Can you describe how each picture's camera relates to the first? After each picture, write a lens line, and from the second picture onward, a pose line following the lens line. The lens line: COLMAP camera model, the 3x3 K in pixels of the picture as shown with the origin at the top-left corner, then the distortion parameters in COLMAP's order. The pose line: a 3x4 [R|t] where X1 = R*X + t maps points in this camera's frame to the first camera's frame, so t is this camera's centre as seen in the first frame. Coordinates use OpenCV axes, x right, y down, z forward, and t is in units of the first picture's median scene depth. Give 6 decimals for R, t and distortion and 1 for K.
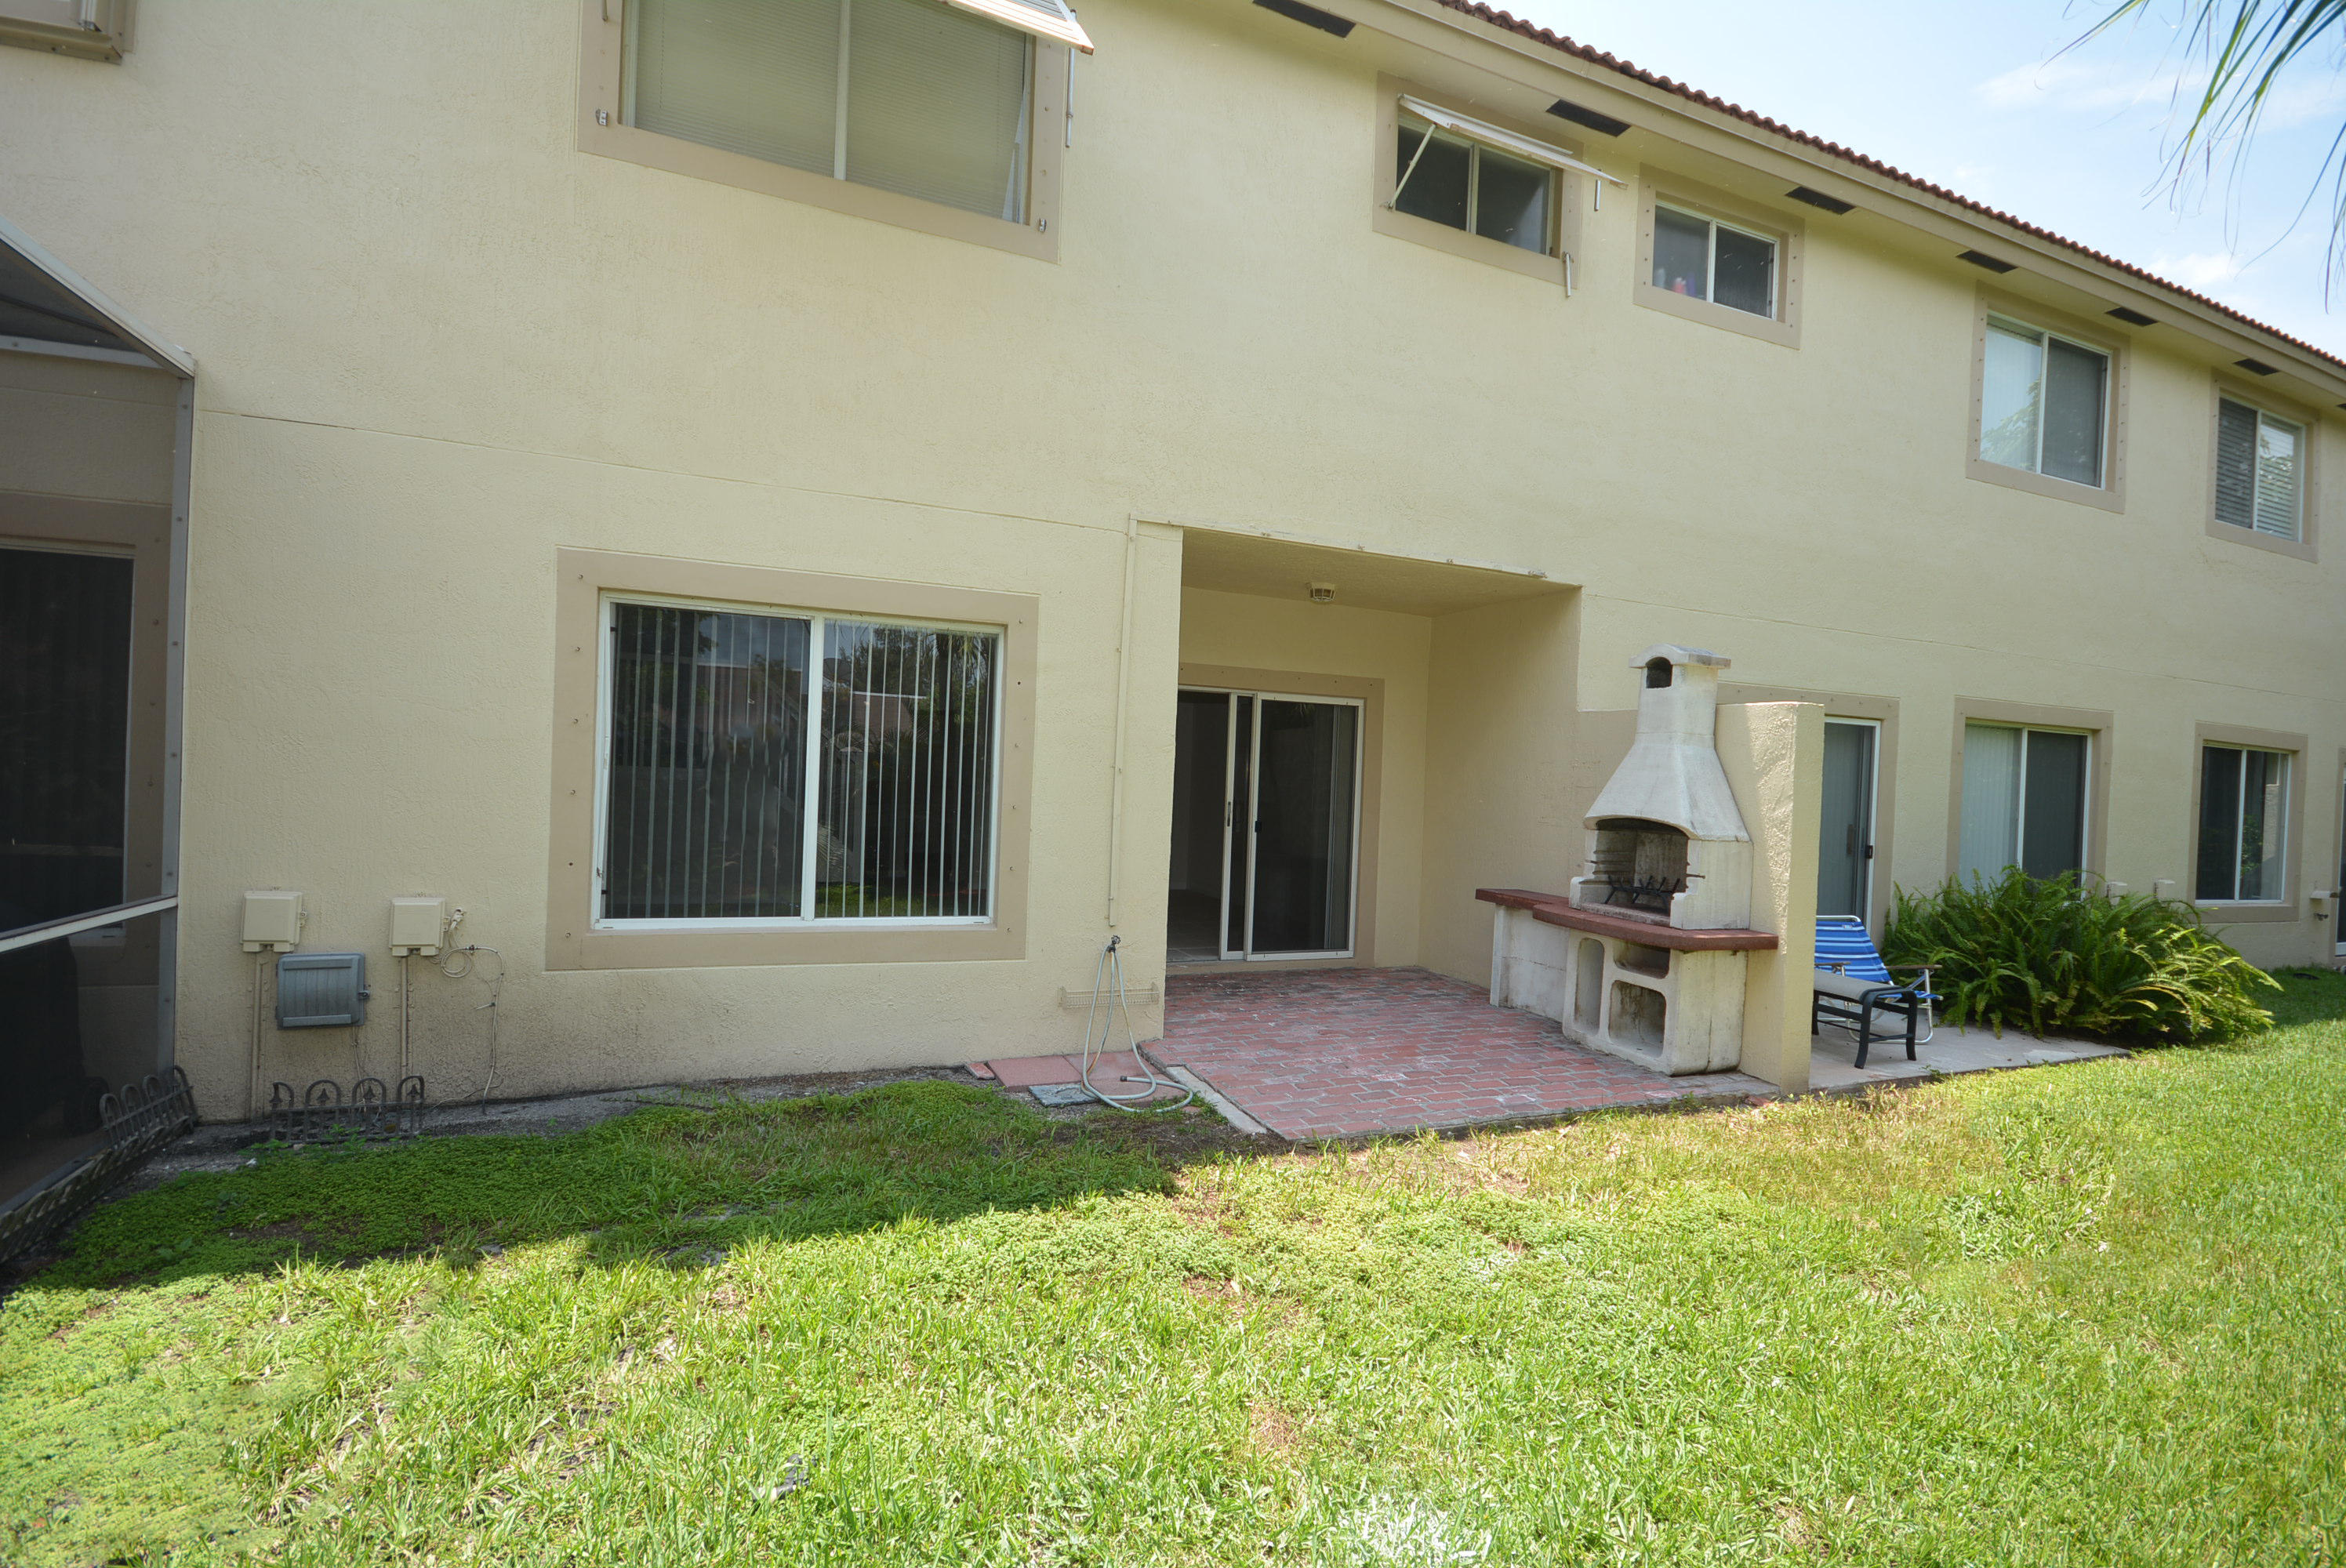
lens RADIAL K [[1027.2, 0, 1182.4], [0, 1027.2, 797.1], [0, 0, 1]] dist [0.000192, 0.000038]
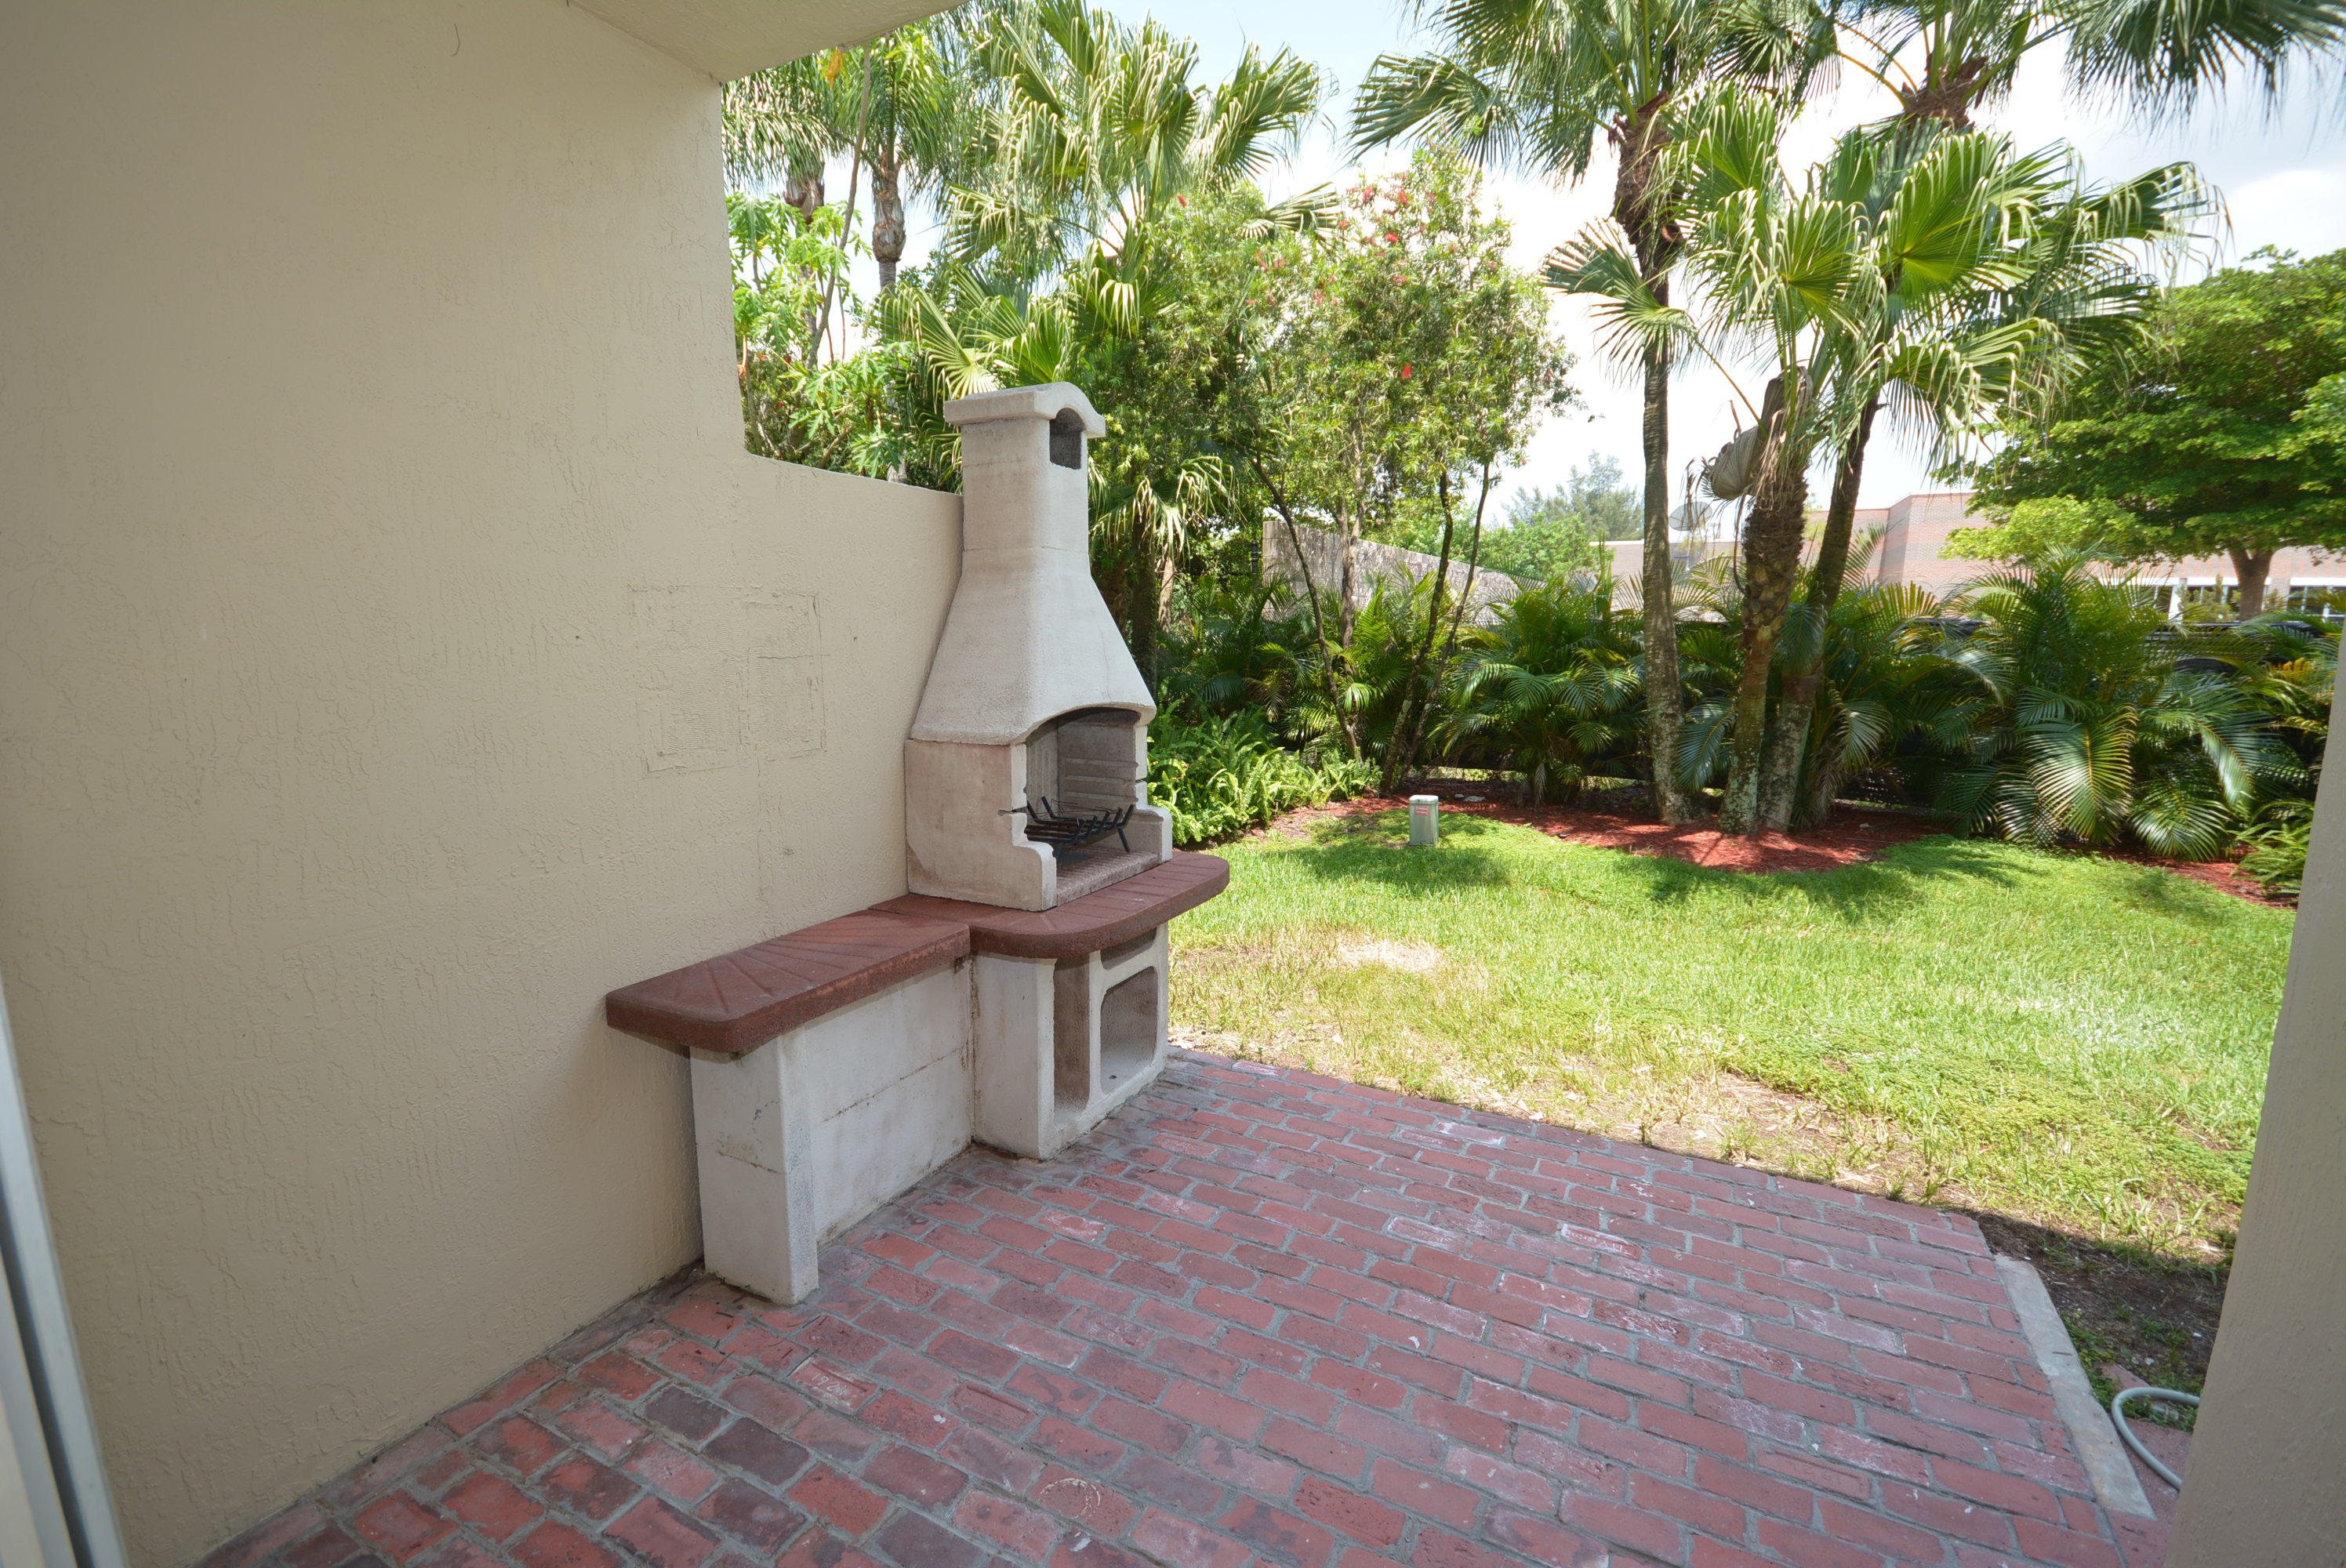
lens RADIAL K [[1033.1, 0, 1173.0], [0, 1033.1, 784.0], [0, 0, 1]] dist [-0.002742, -0.000354]
pose [[-0.636064, -0.164052, 0.753996, -0.018091], [-0.018745, 0.980135, 0.197441, -0.048050], [-0.771409, 0.111452, -0.626504, 1.251528]]
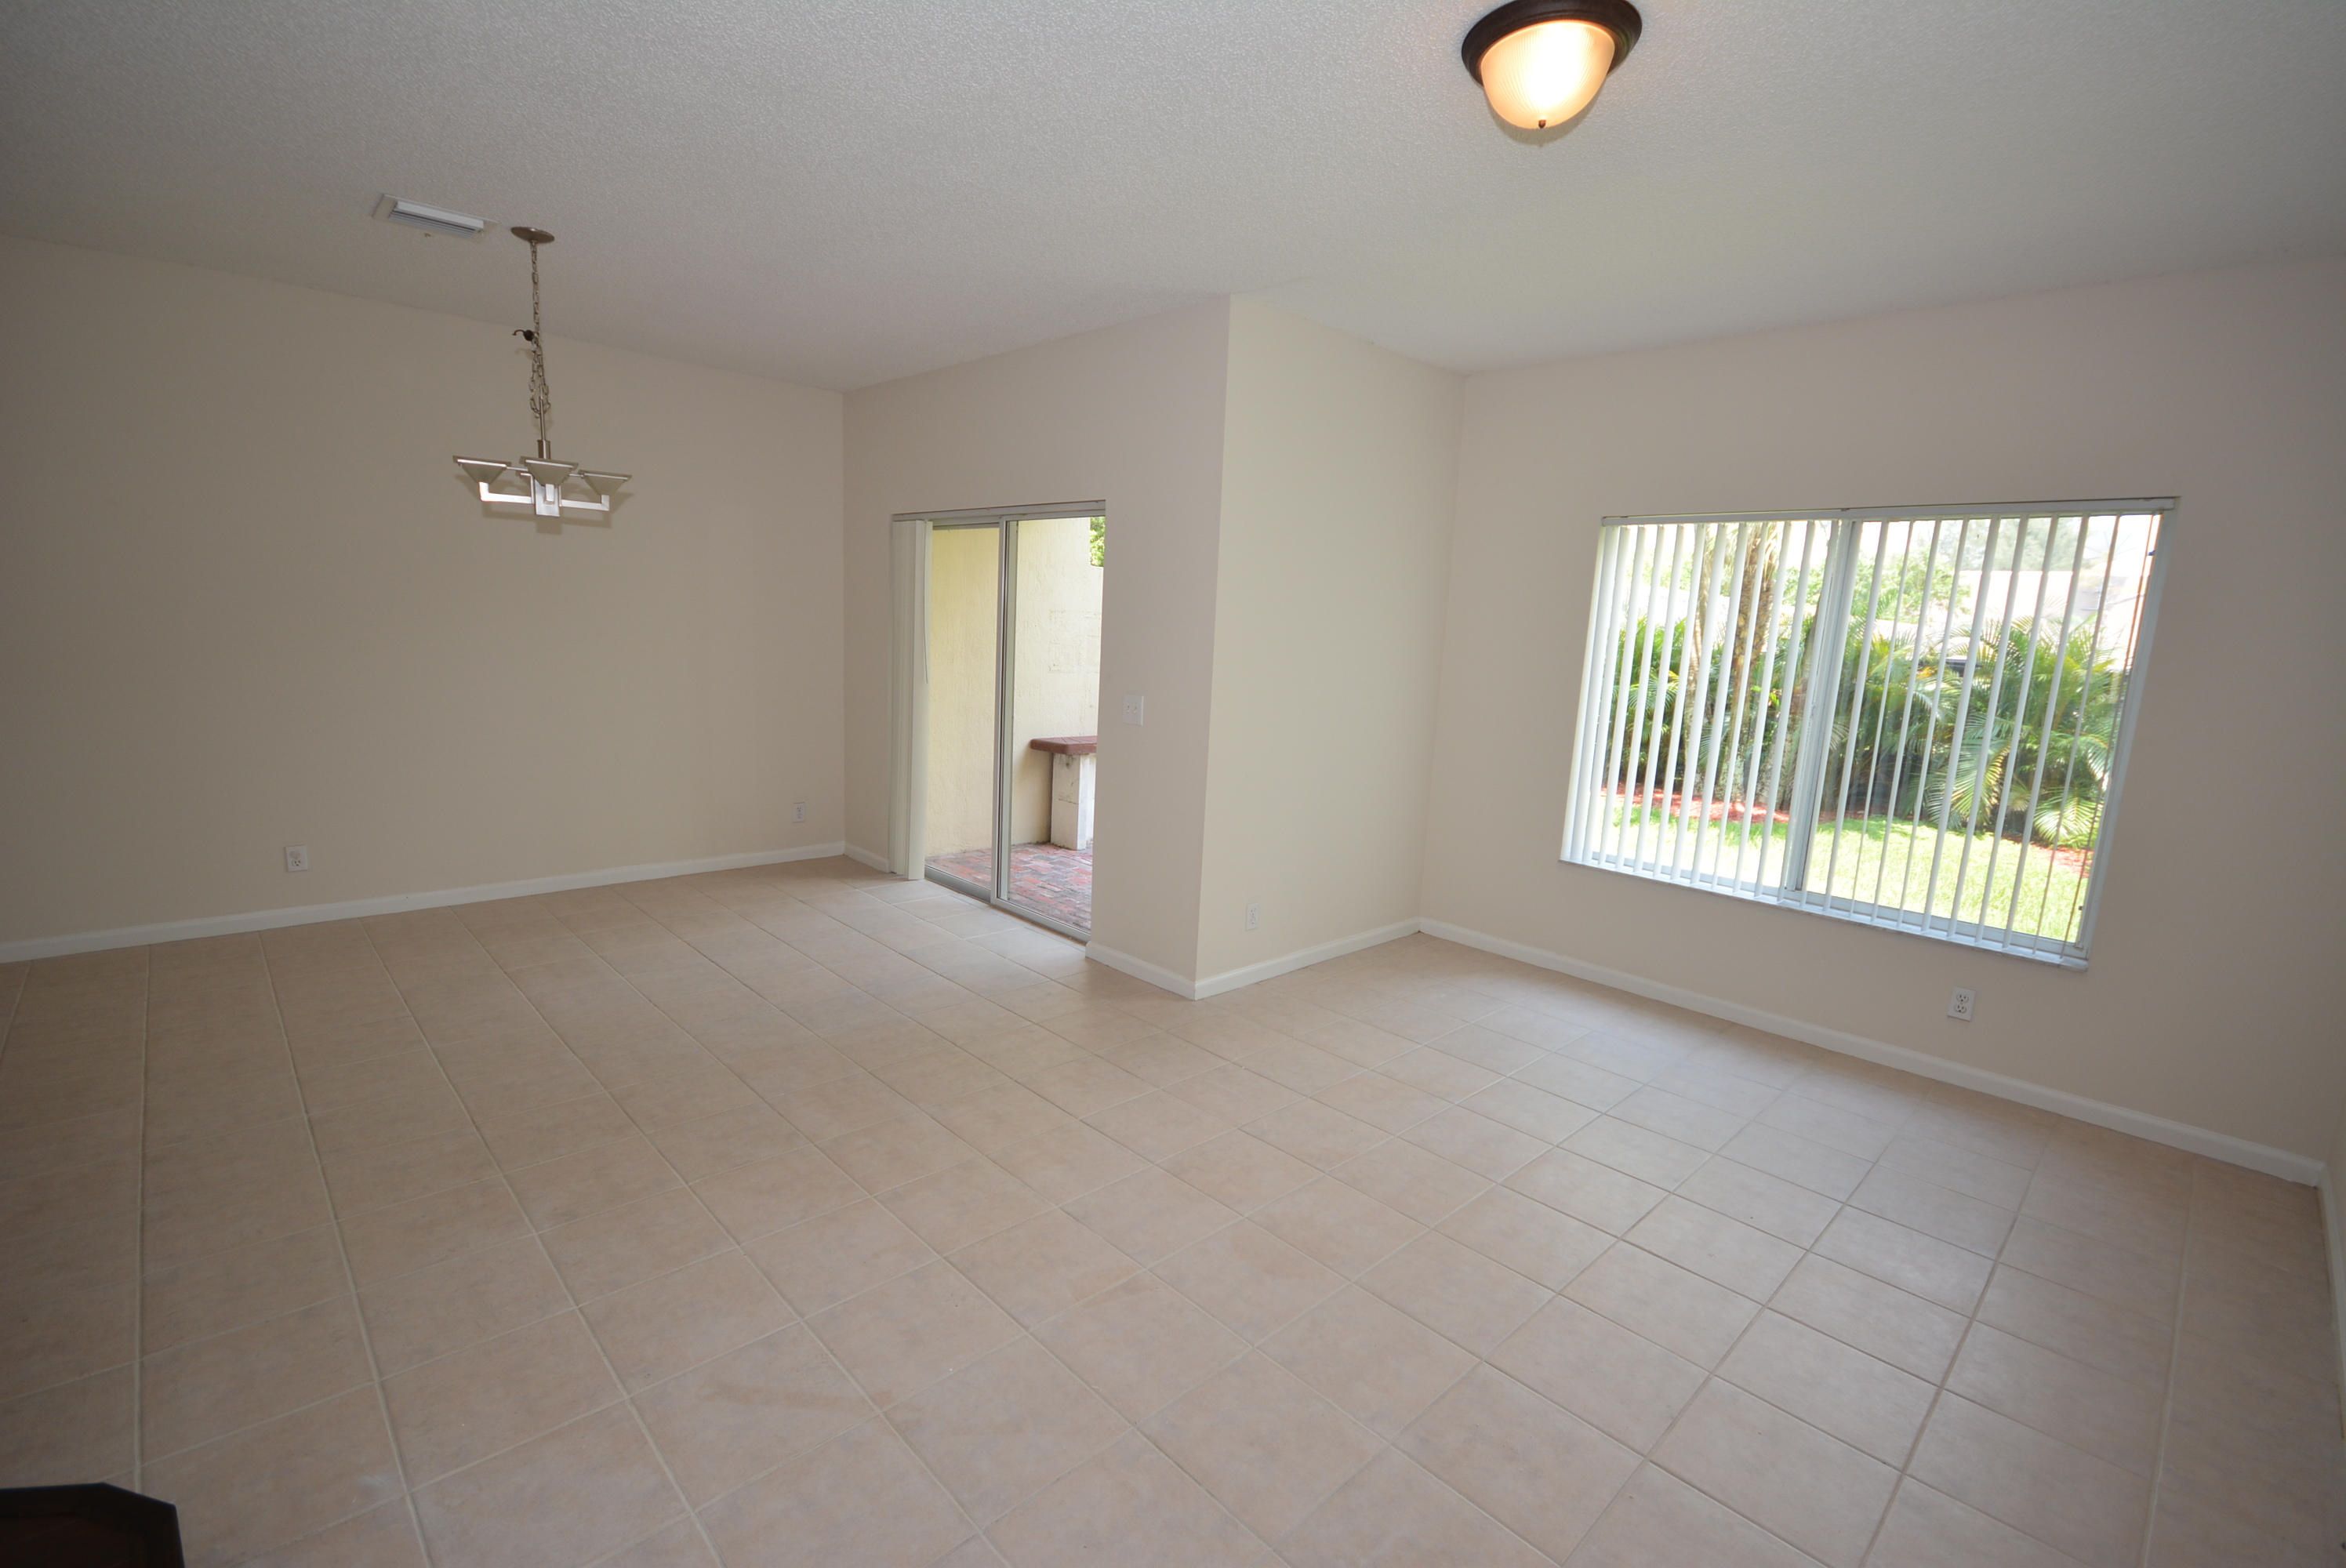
lens RADIAL K [[1045.6, 0, 1173.3], [0, 1045.6, 790.1], [0, 0, 1]] dist [-0.003581, -0.000832]
pose [[-0.356381, -0.208407, 0.910801, -0.771669], [-0.053108, 0.977749, 0.202946, -0.085264], [-0.932830, 0.023955, -0.359519, 1.463026]]
